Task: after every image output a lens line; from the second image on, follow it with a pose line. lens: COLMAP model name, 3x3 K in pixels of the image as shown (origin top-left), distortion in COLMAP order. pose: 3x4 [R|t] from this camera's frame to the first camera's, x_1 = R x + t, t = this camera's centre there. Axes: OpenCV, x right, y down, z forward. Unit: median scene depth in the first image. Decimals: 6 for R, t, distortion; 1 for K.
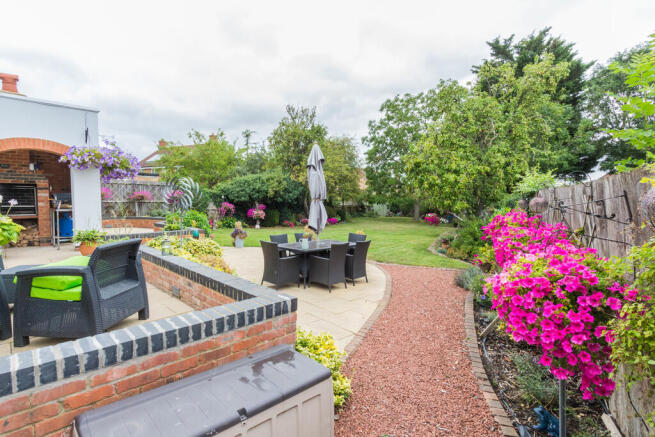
lens RADIAL K [[320.3, 0, 324.7], [0, 320.3, 230.0], [0, 0, 1]] dist [-0.000629, -0.000297]
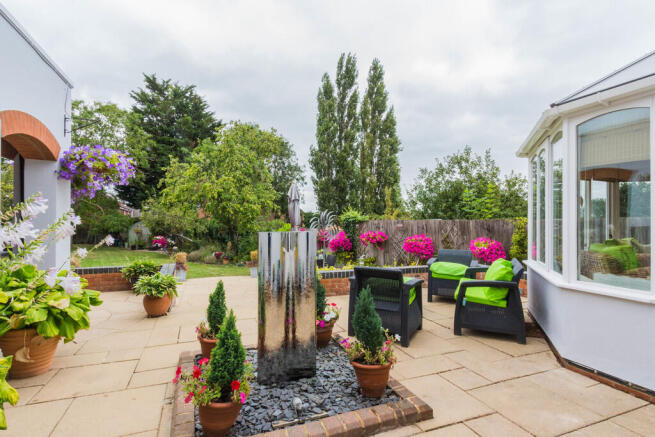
lens RADIAL K [[320.8, 0, 322.1], [0, 320.8, 221.1], [0, 0, 1]] dist [0.001908, 0.000017]
pose [[0.401624, -0.002980, 0.915800, -0.242792], [0.085944, 0.995704, -0.034451, -0.012908], [-0.911763, 0.092544, 0.400155, 0.079454]]
